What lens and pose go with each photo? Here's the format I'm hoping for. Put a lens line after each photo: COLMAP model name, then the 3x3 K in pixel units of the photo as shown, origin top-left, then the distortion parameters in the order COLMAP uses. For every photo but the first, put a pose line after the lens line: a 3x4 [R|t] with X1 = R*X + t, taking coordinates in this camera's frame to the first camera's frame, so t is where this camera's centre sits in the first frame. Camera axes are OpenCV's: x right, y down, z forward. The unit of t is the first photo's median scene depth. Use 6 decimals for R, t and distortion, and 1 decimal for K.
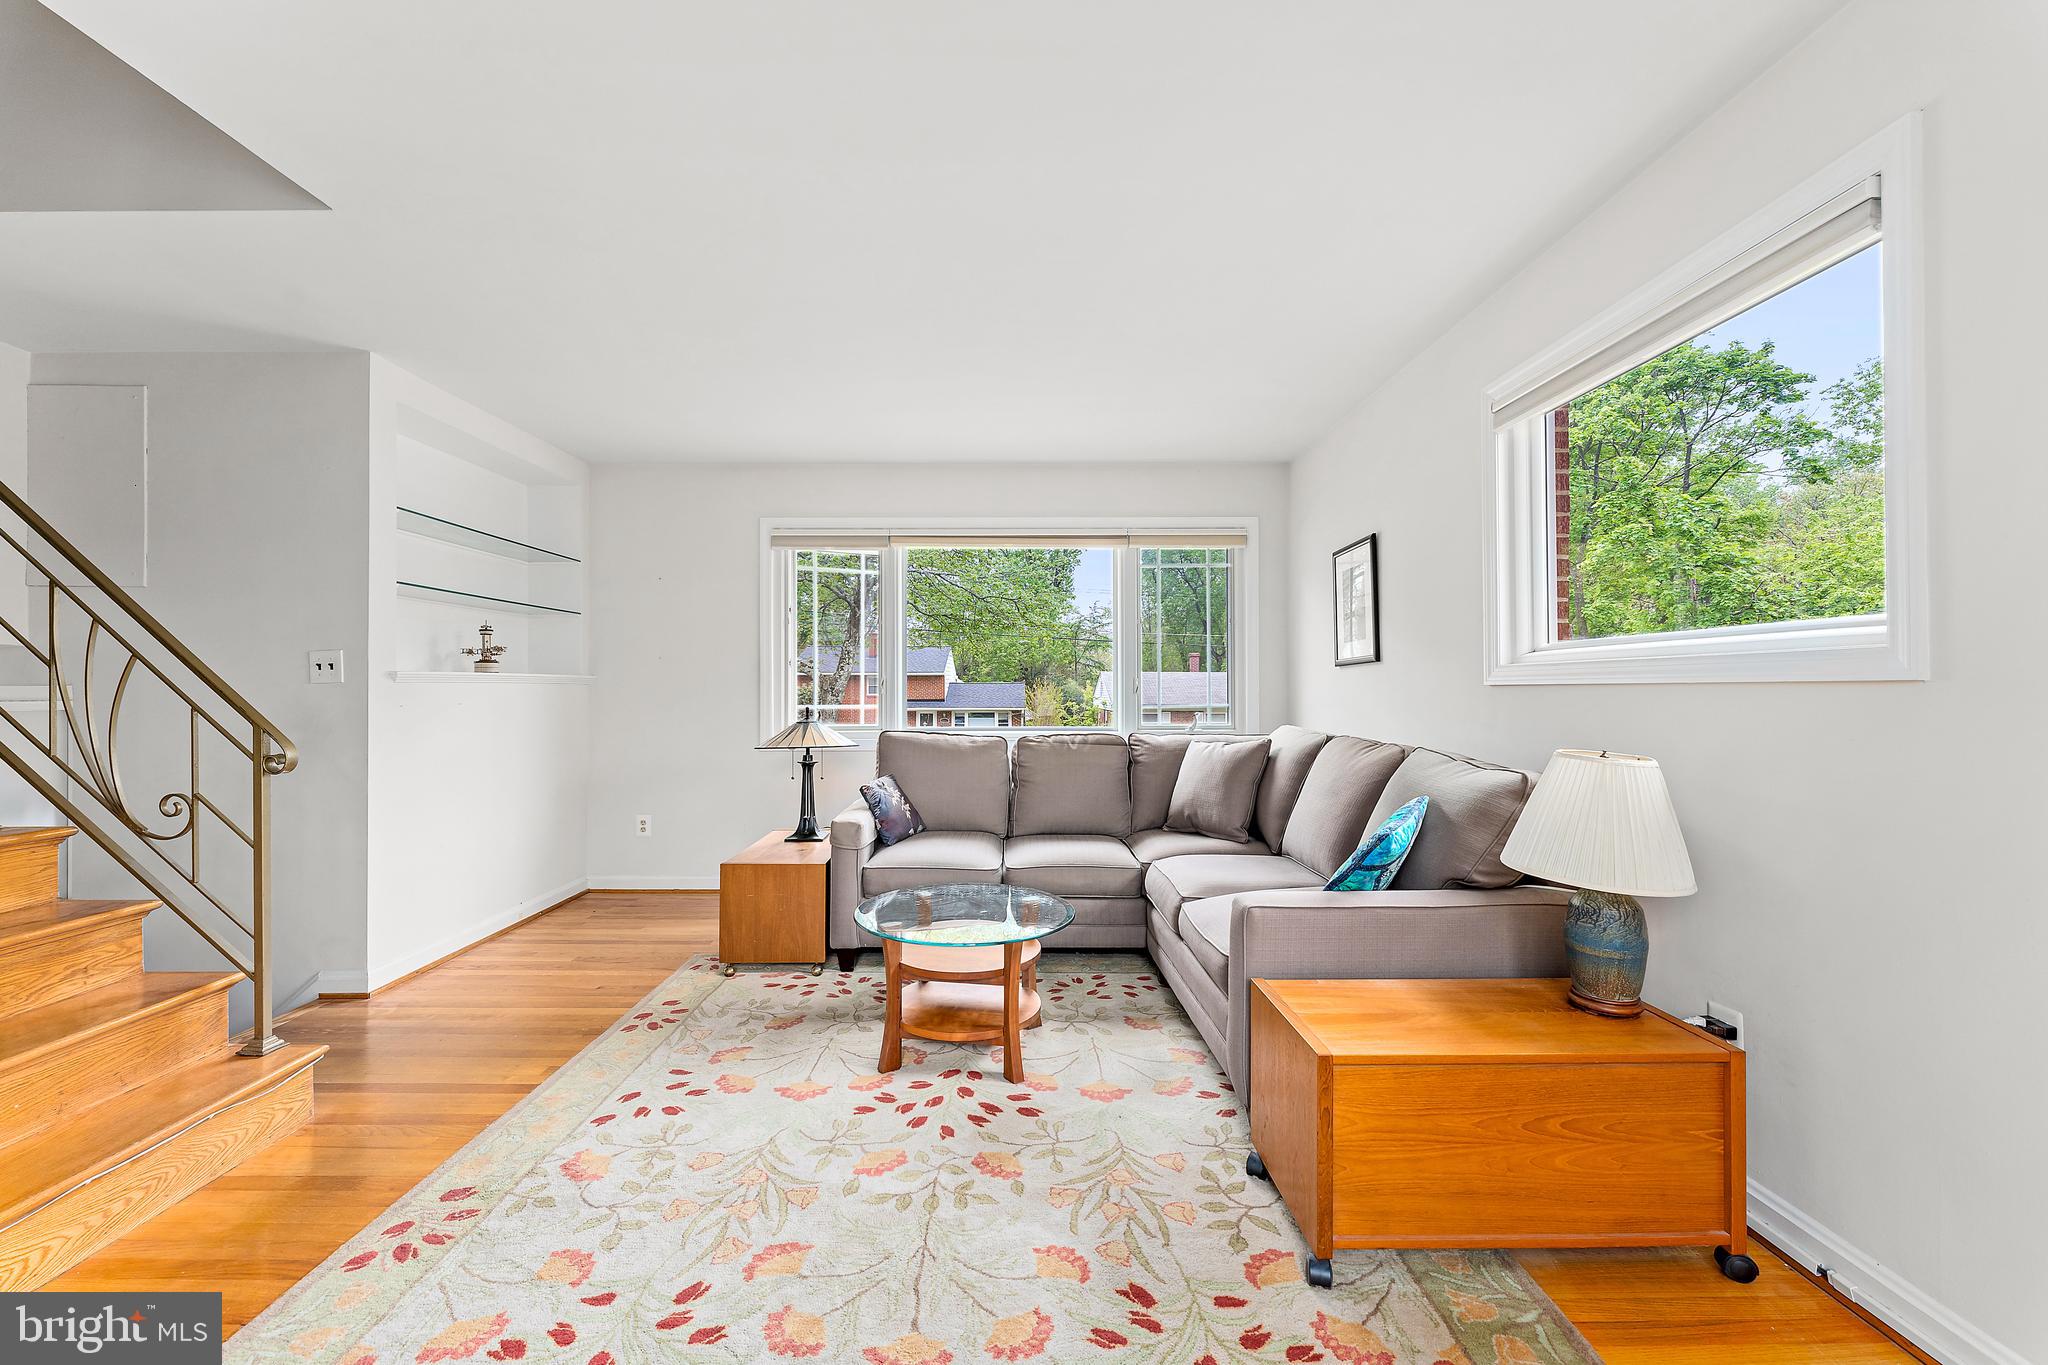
lens RADIAL K [[828.0, 0, 977.4], [0, 828.0, 689.0], [0, 0, 1]] dist [0.001016, -0.000058]
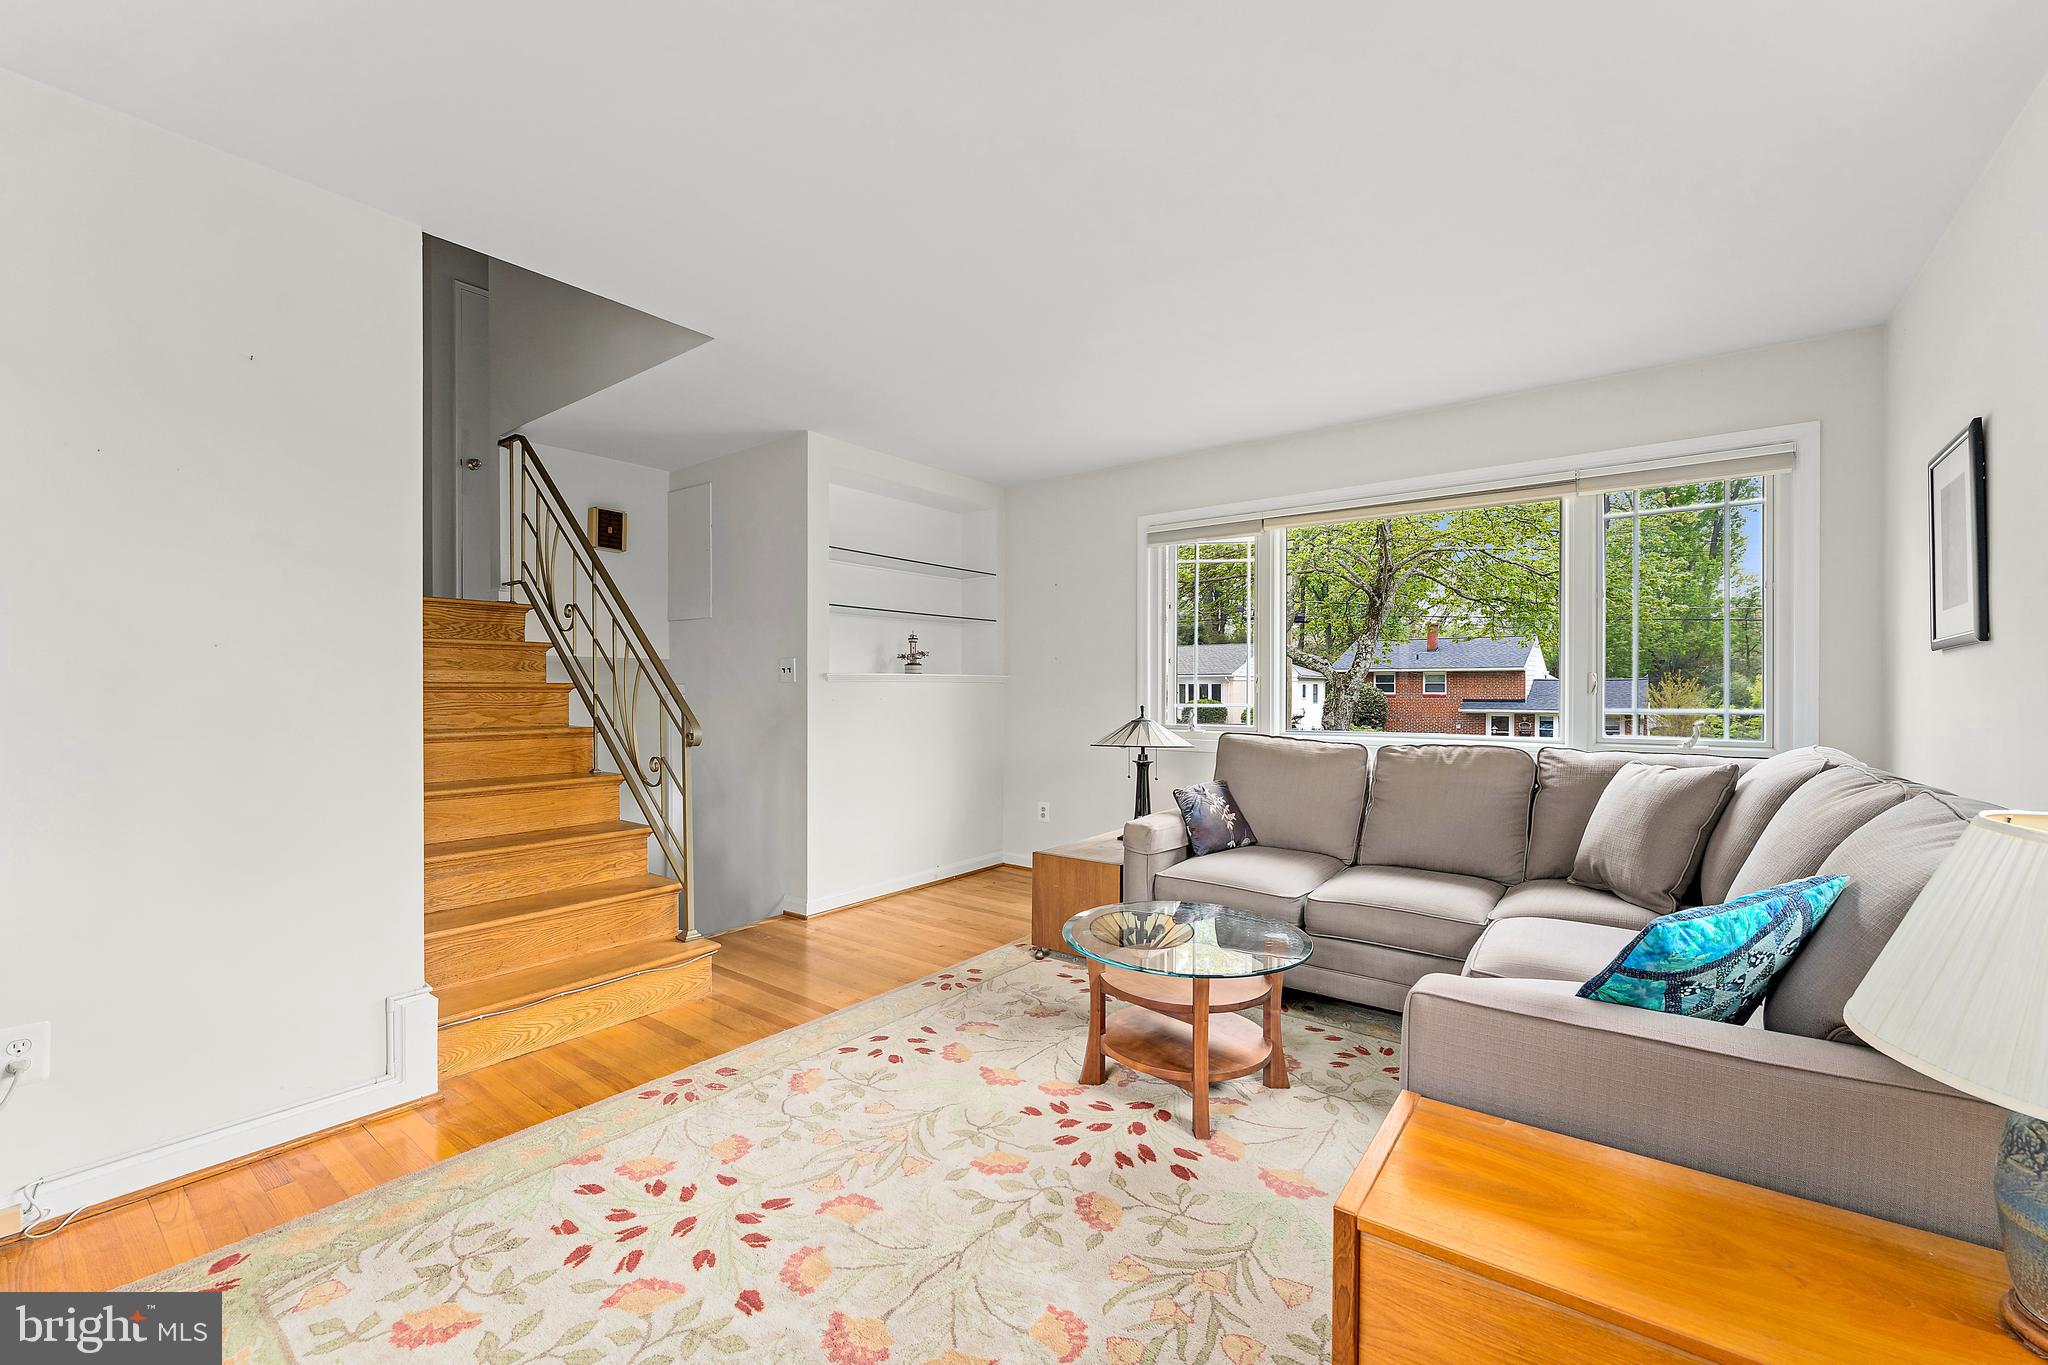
lens RADIAL K [[828.0, 0, 986.1], [0, 828.0, 692.6], [0, 0, 1]] dist [0.001016, -0.000058]
pose [[0.791962, 0.005635, -0.610545, 0.338707], [-0.001568, 0.999973, 0.007195, -0.000354], [0.610569, -0.004741, 0.791949, 0.146393]]
